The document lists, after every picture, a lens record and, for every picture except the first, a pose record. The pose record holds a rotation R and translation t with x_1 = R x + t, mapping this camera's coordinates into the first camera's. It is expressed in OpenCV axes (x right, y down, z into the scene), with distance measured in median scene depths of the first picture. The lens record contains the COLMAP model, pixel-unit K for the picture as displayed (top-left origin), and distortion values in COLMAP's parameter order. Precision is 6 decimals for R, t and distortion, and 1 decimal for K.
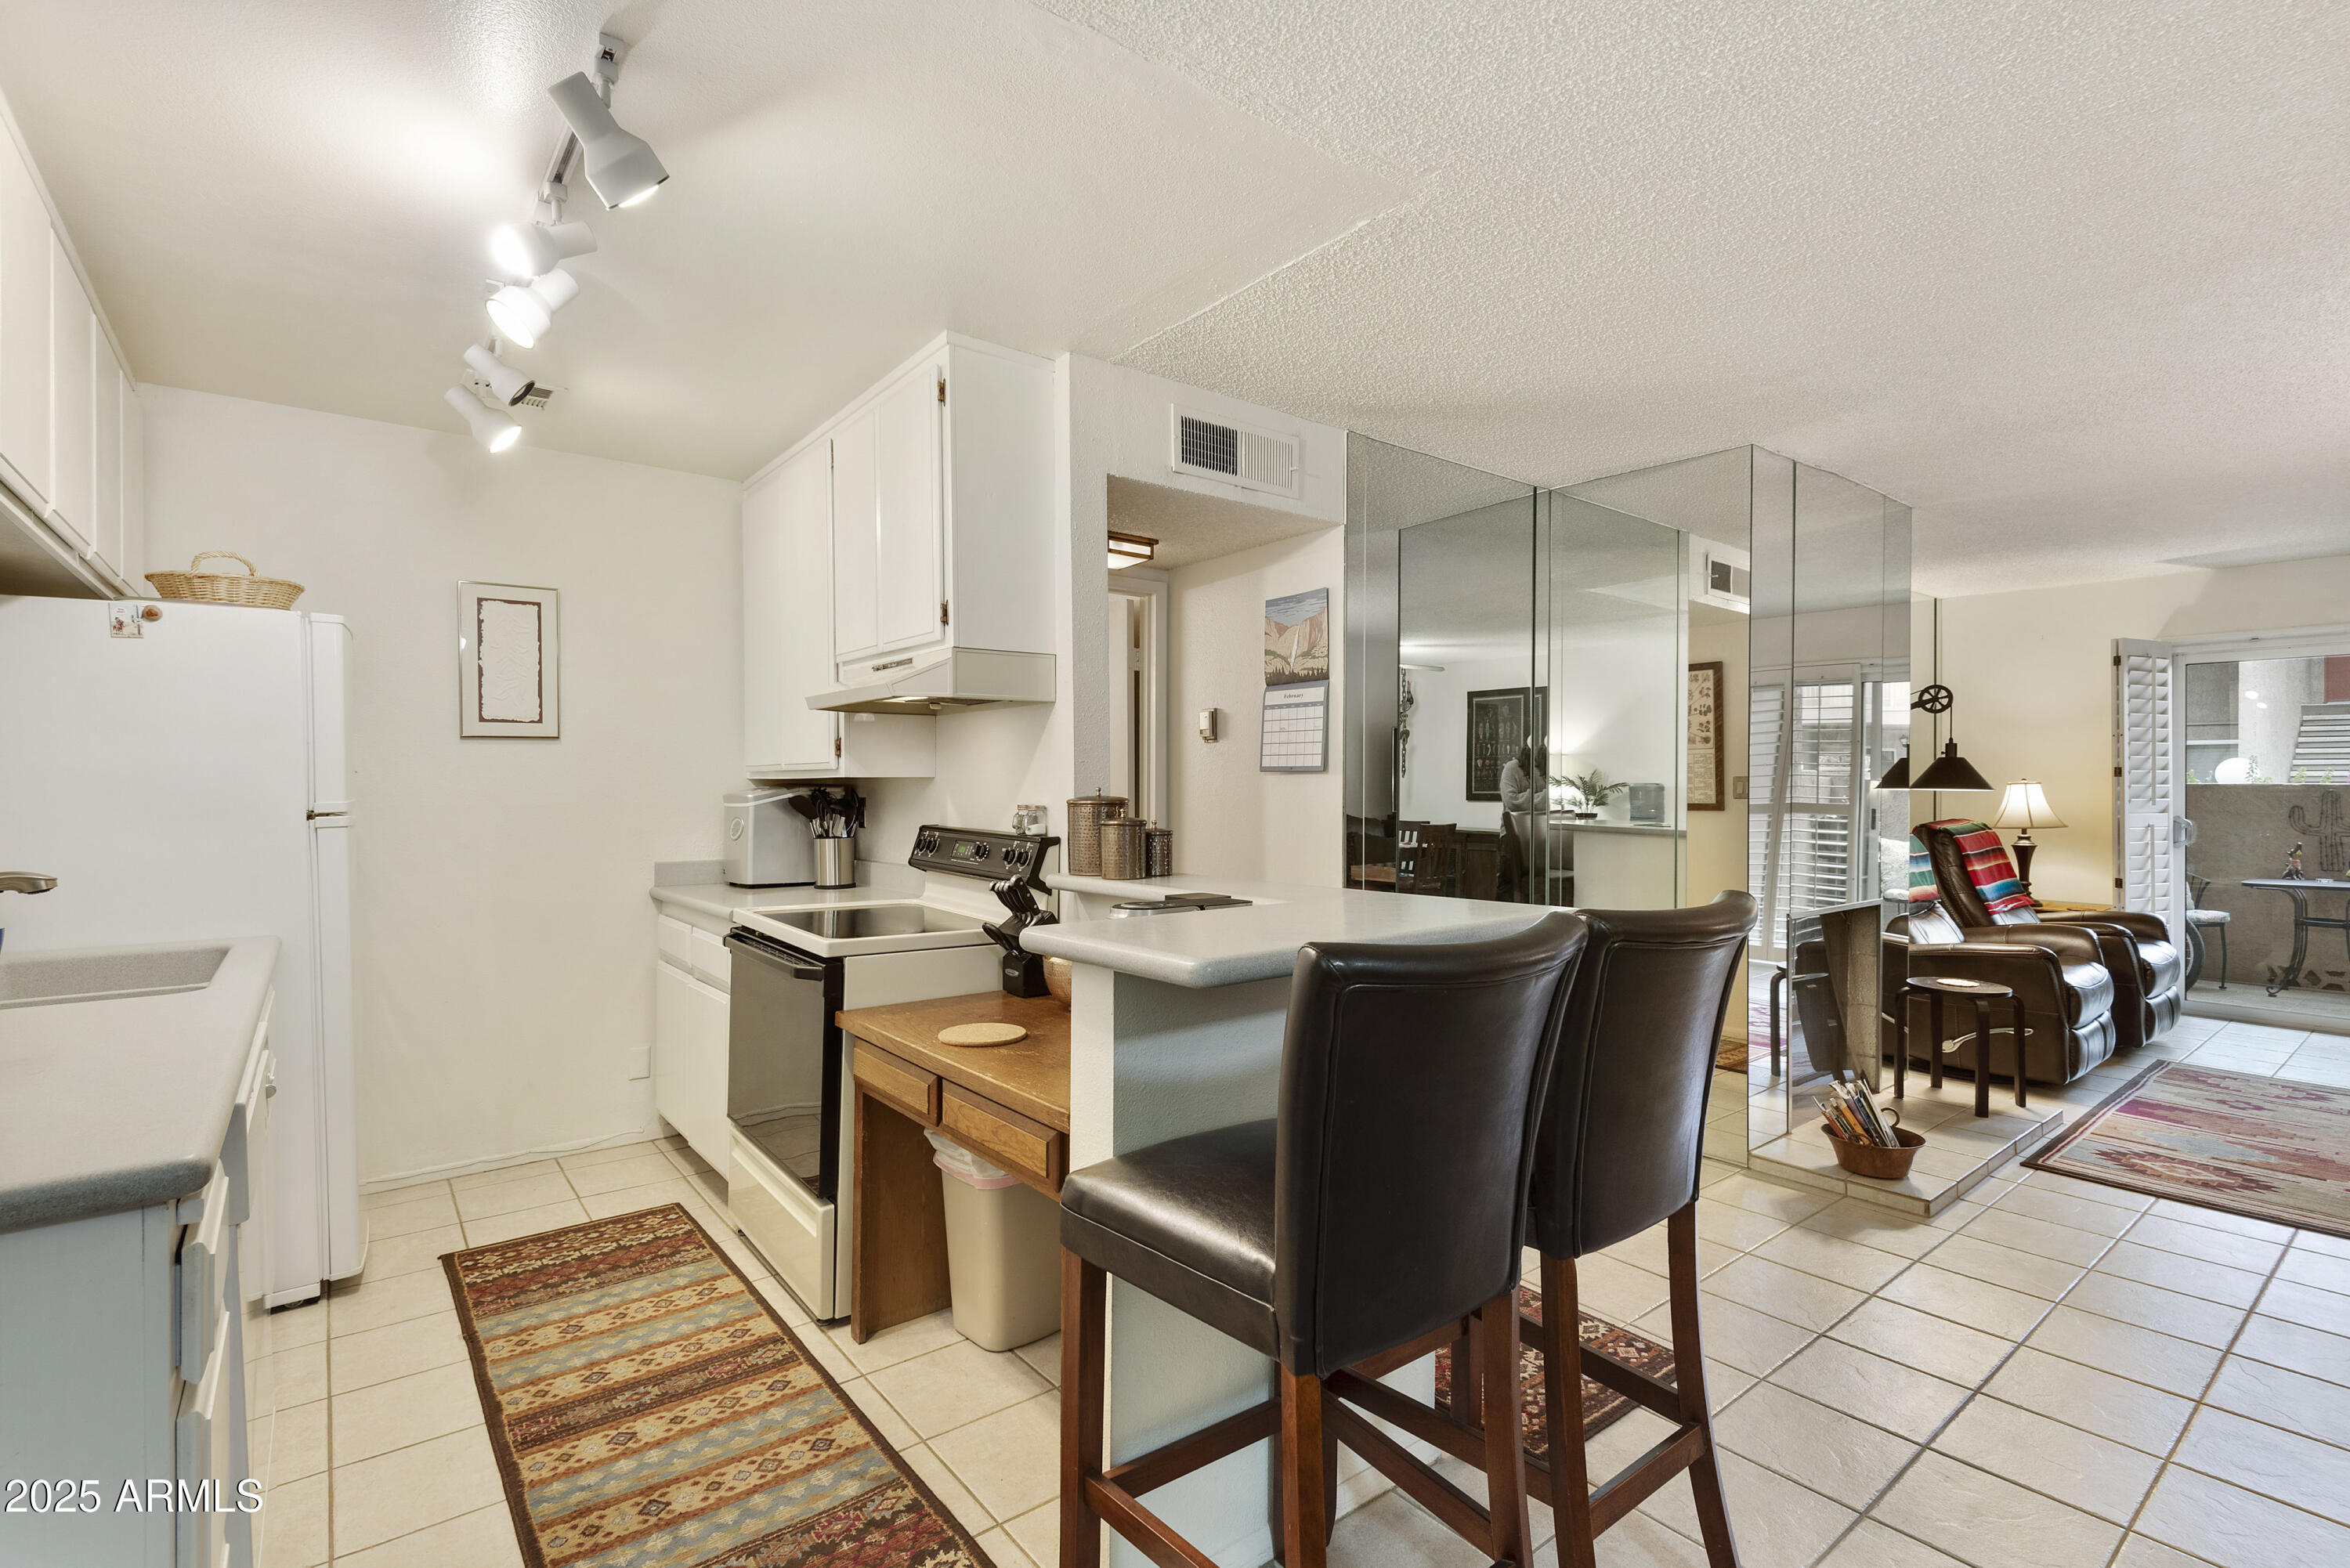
lens RADIAL K [[1068.7, 0, 1172.3], [0, 1068.7, 792.5], [0, 0, 1]] dist [0.010532, -0.008348]
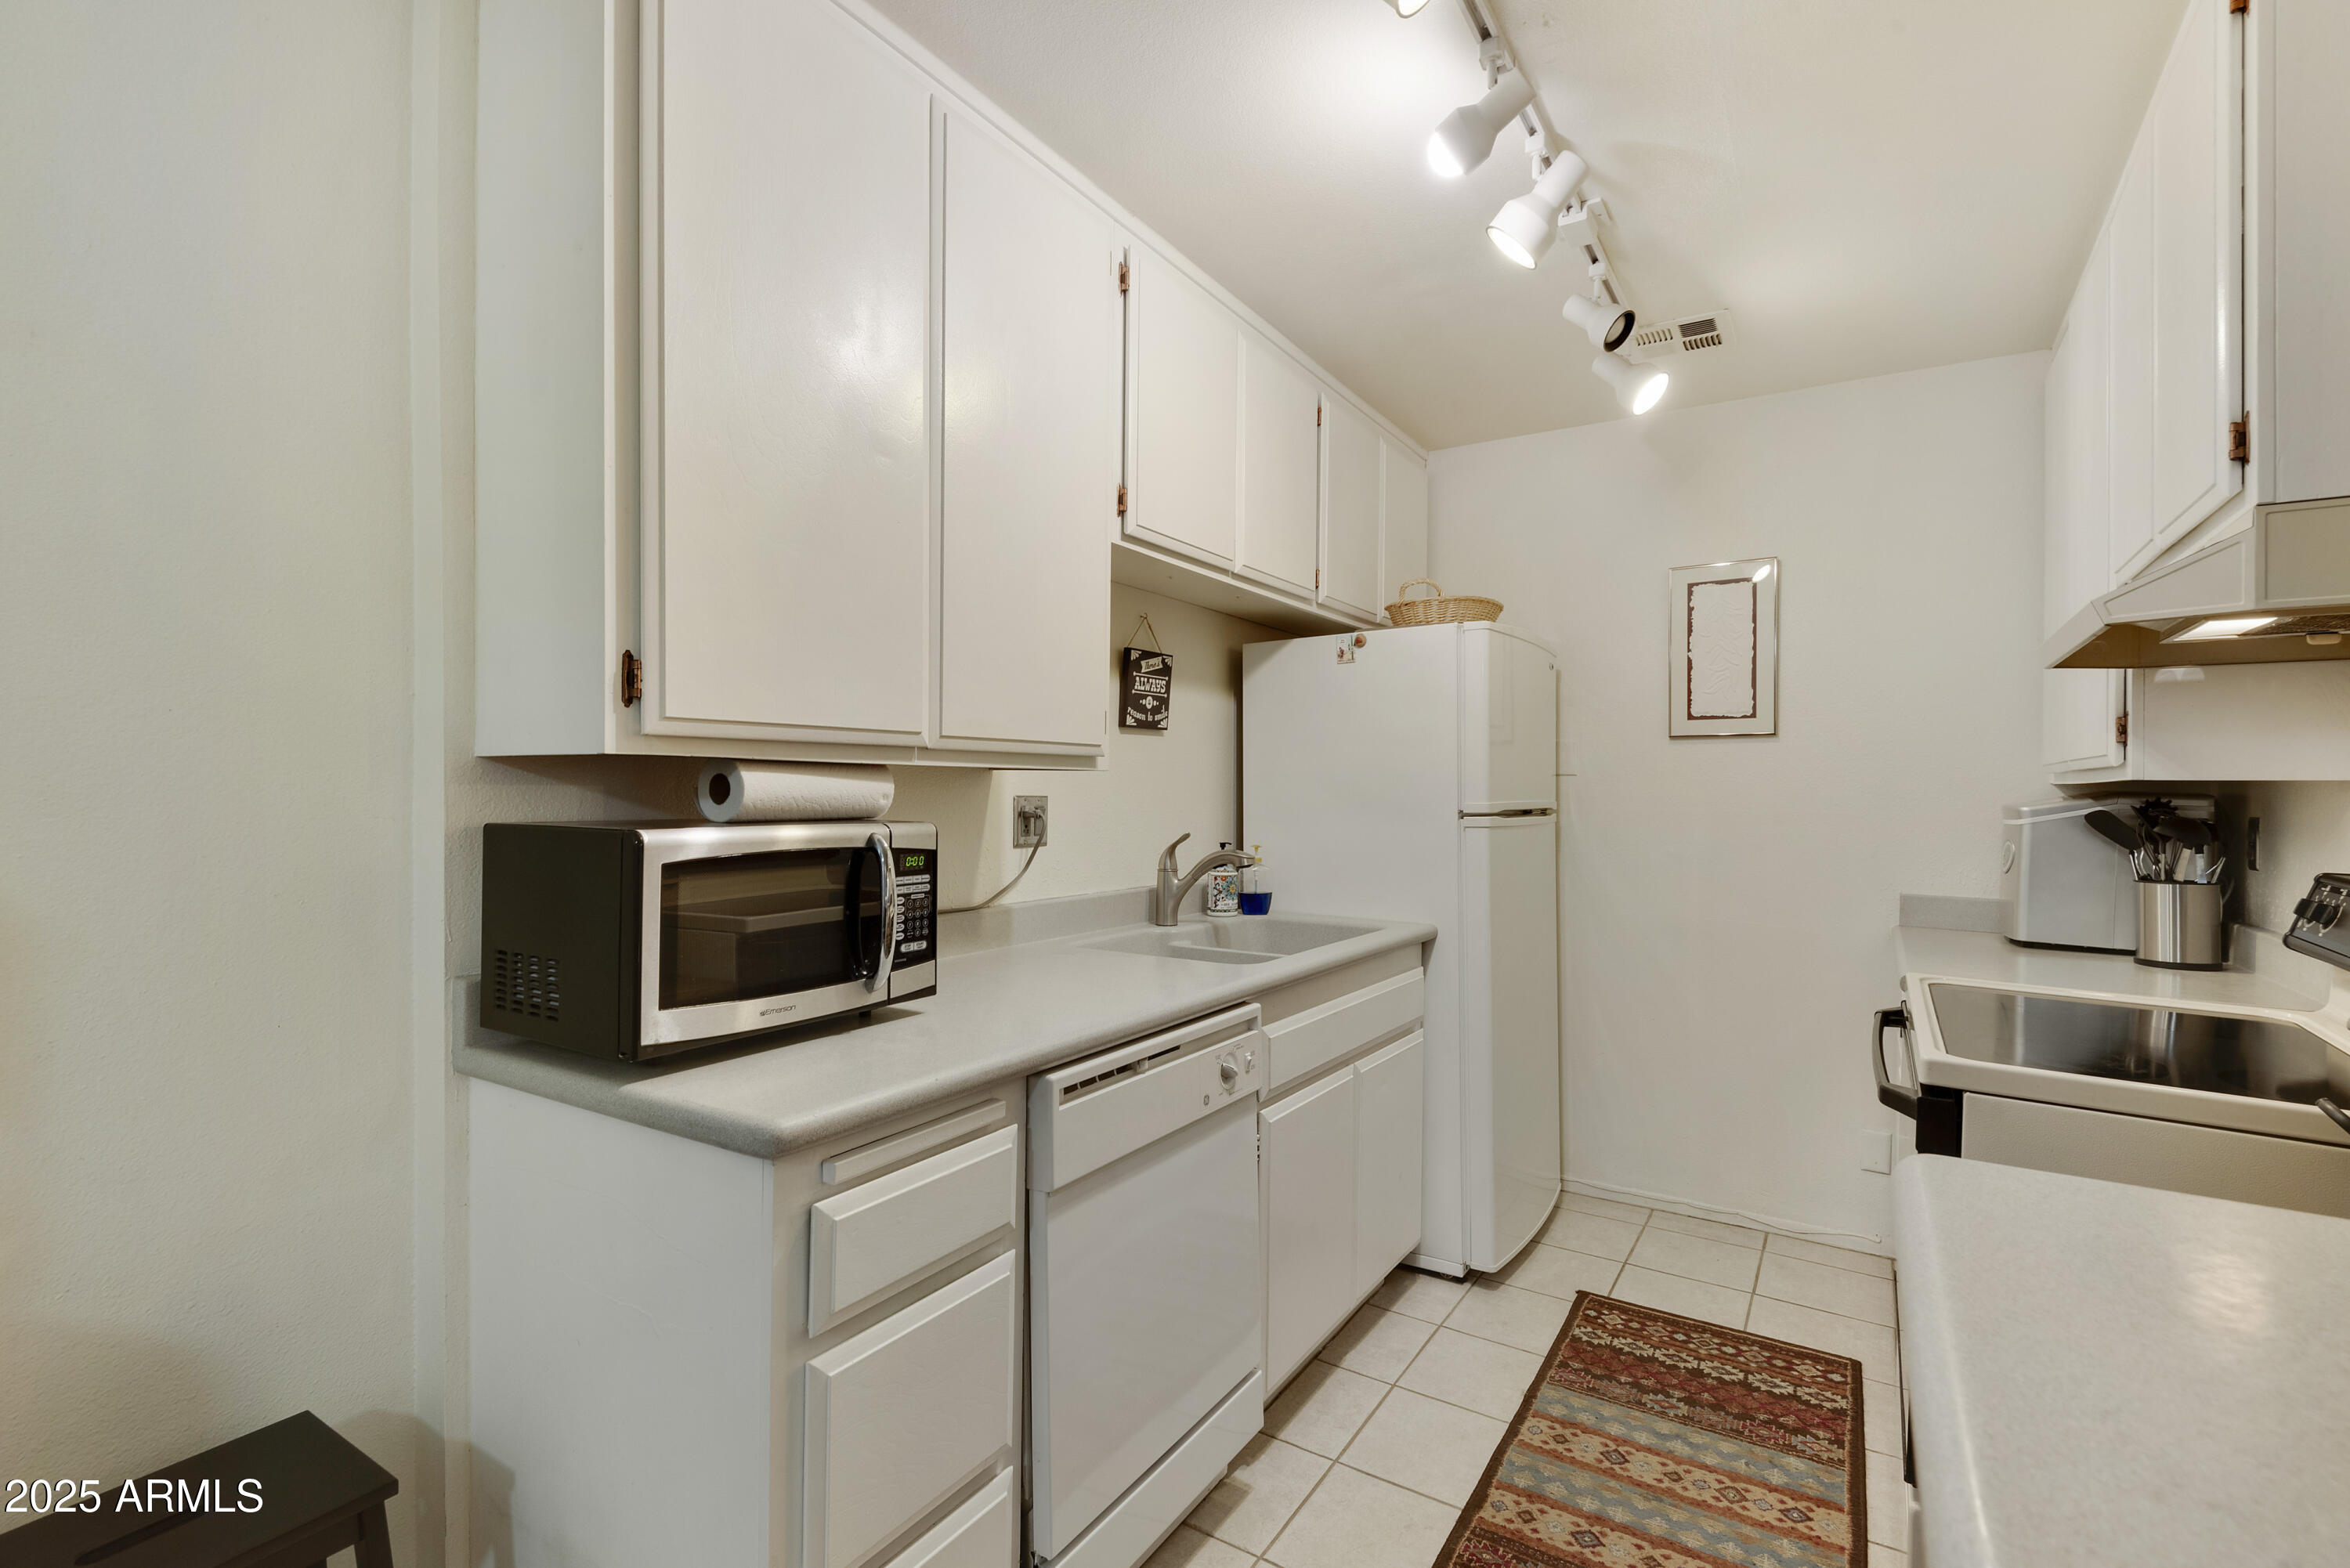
lens RADIAL K [[1068.7, 0, 1172.3], [0, 1068.7, 792.5], [0, 0, 1]] dist [0.010532, -0.008348]
pose [[0.336577, 0.010385, -0.941599, 0.079937], [-0.017286, 0.999839, 0.004849, -0.001747], [0.941497, 0.014644, 0.336702, 0.365536]]
